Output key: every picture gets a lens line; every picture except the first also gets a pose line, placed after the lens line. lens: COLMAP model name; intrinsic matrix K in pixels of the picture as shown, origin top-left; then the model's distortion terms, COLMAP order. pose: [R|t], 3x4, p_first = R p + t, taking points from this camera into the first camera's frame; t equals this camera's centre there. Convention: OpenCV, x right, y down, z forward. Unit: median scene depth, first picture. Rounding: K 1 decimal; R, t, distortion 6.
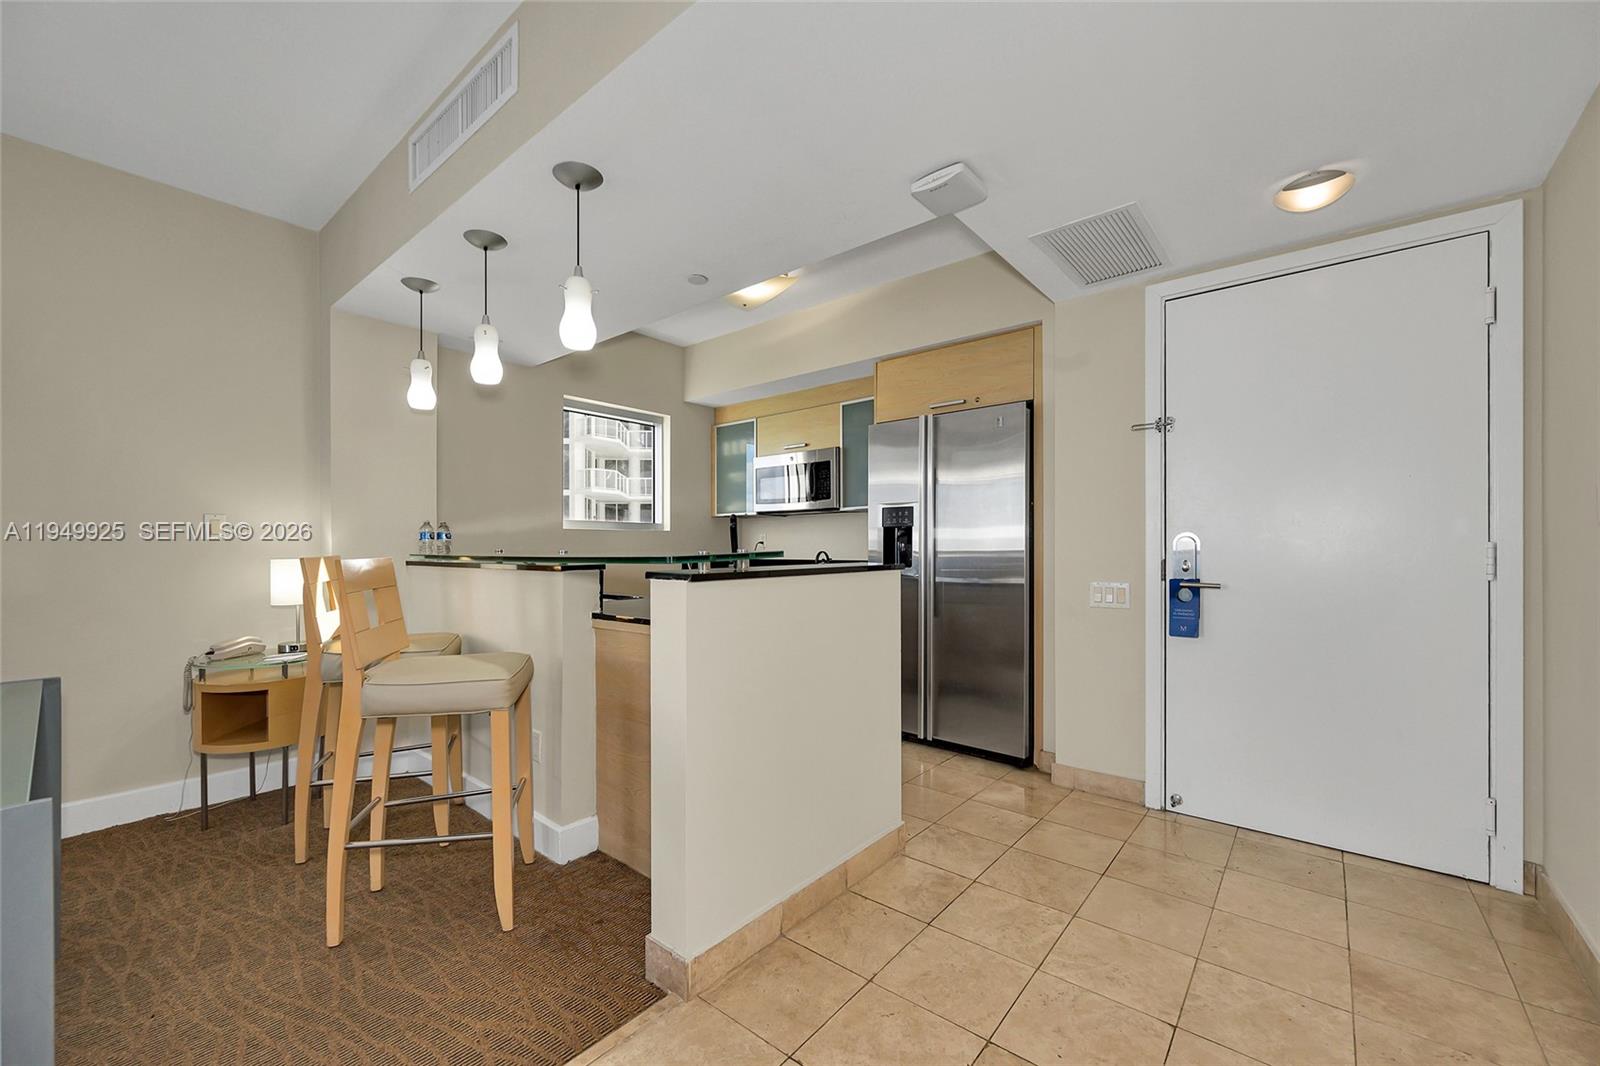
lens RADIAL K [[631.7, 0, 795.8], [0, 631.7, 550.3], [0, 0, 1]] dist [-0.002278, -0.000873]
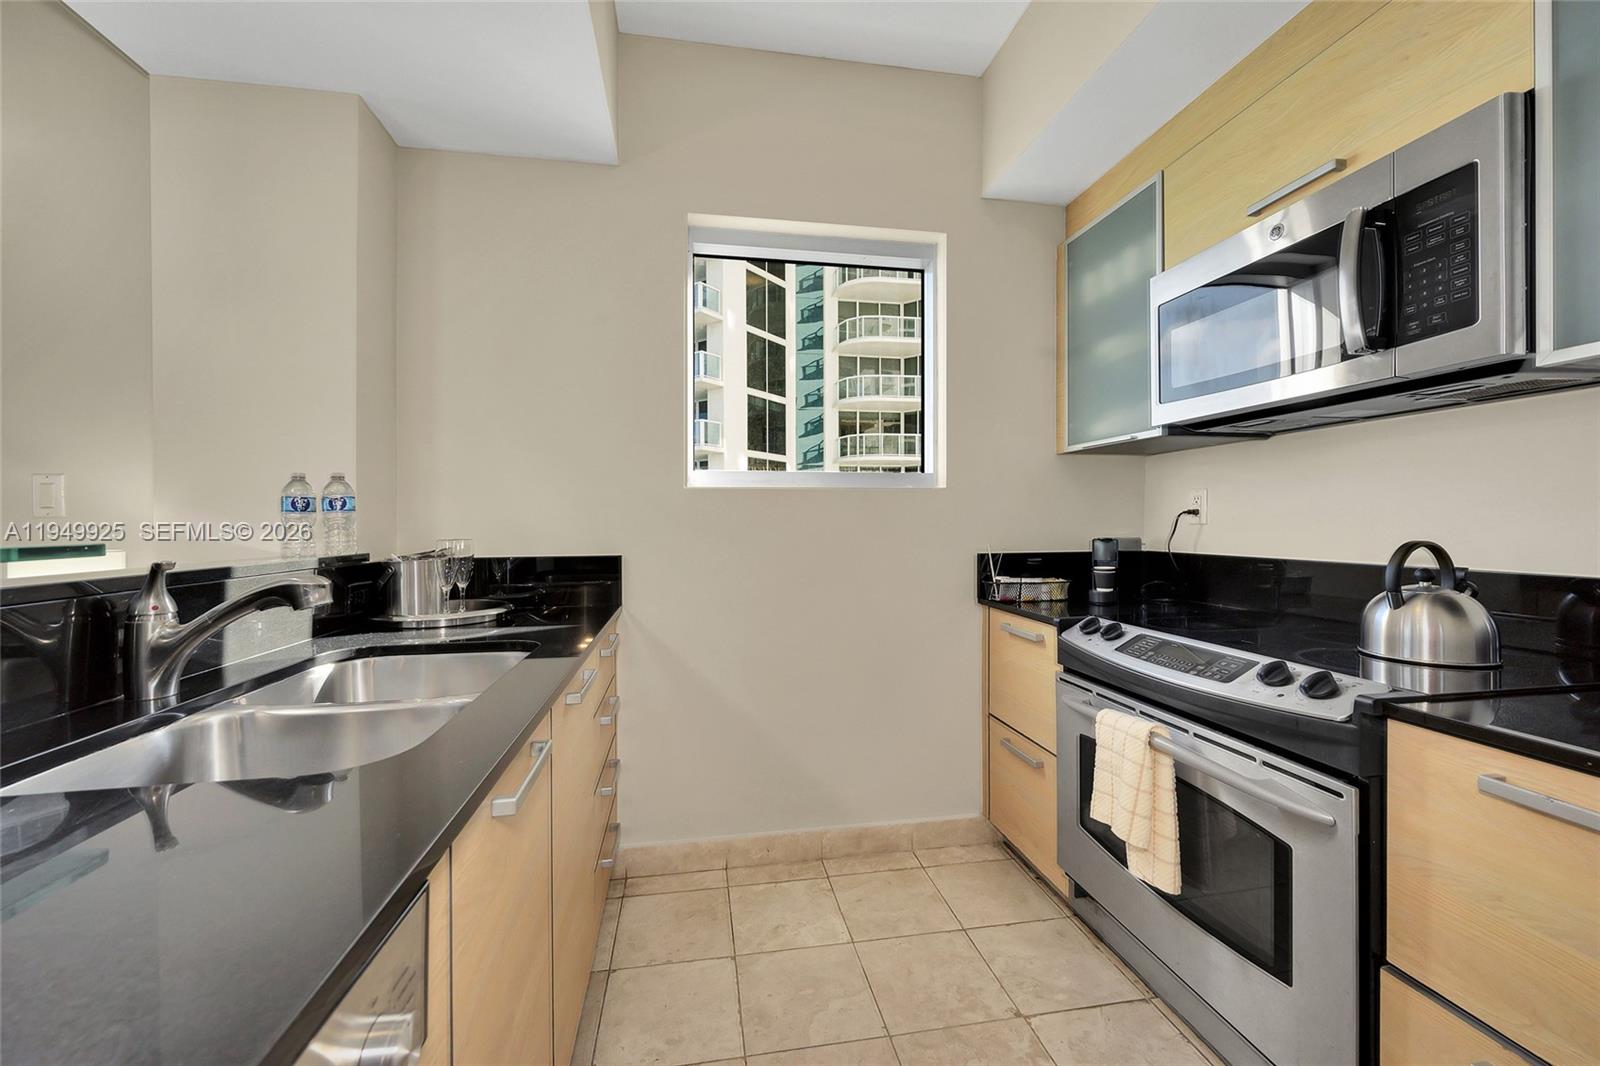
lens RADIAL K [[631.7, 0, 799.4], [0, 631.7, 525.1], [0, 0, 1]] dist [-0.002278, -0.000873]
pose [[0.771303, 0.002420, -0.636464, 0.013303], [-0.000733, 0.999995, 0.002914, -0.008216], [0.636468, -0.001781, 0.771301, 0.989896]]
